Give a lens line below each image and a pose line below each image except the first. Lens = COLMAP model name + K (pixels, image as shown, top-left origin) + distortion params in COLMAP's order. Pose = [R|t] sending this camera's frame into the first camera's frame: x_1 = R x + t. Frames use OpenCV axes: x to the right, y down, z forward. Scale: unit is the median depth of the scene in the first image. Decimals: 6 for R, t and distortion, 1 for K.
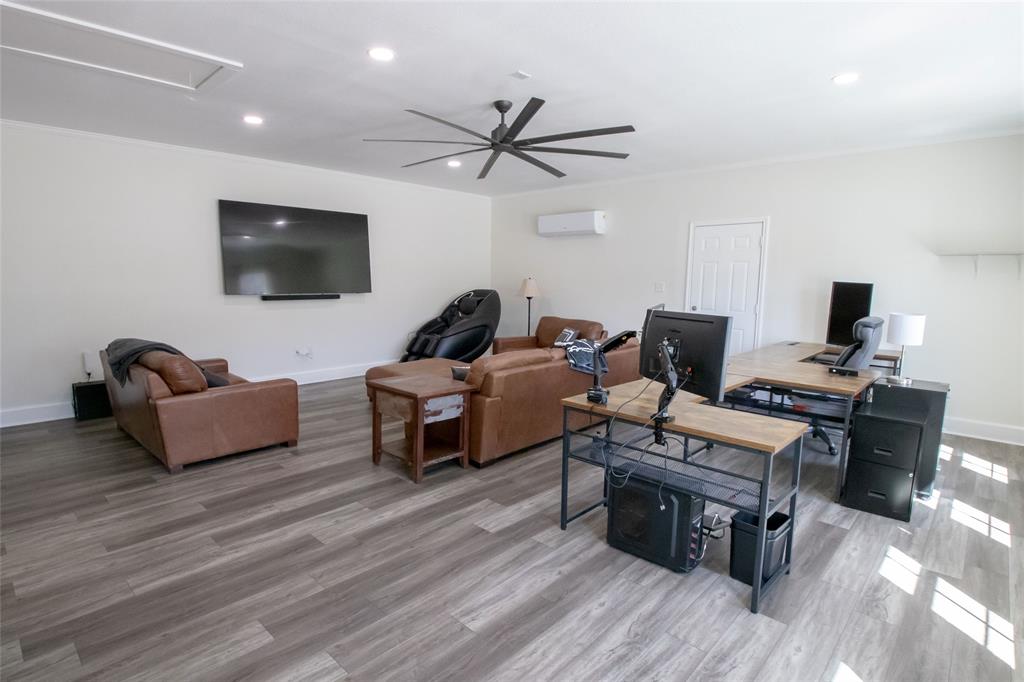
lens RADIAL K [[477.2, 0, 510.1], [0, 477.2, 345.1], [0, 0, 1]] dist [0.001716, -0.019584]
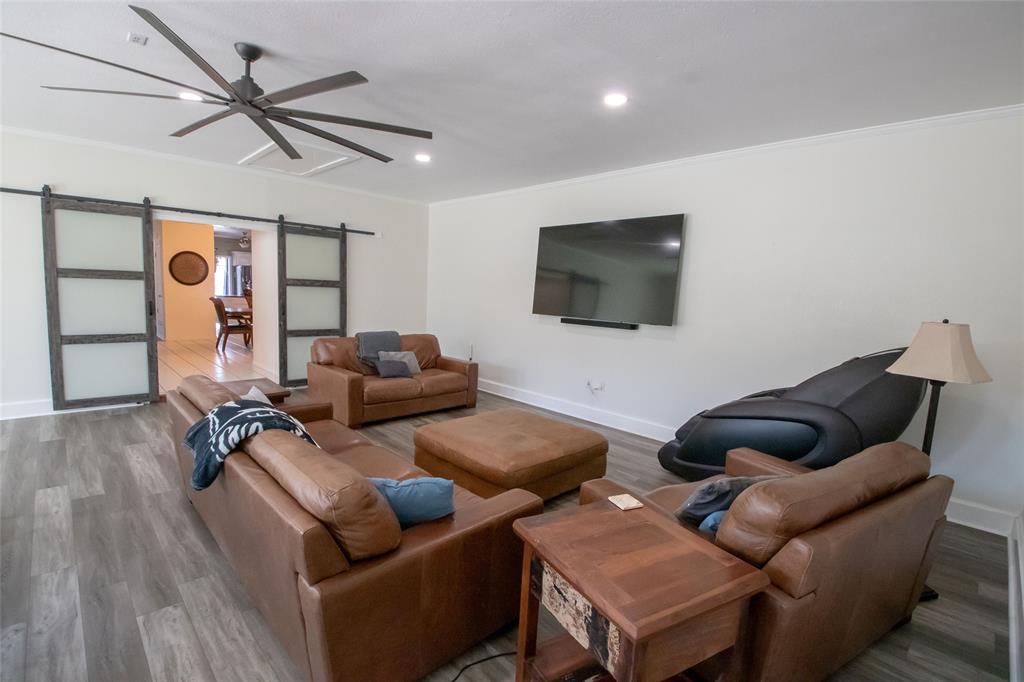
lens RADIAL K [[477.2, 0, 510.1], [0, 477.2, 345.1], [0, 0, 1]] dist [0.001716, -0.019584]
pose [[-0.007776, 0.103707, -0.994577, 0.492382], [-0.192640, 0.975822, 0.103257, -0.137291], [0.981239, 0.192398, 0.012390, 0.961872]]
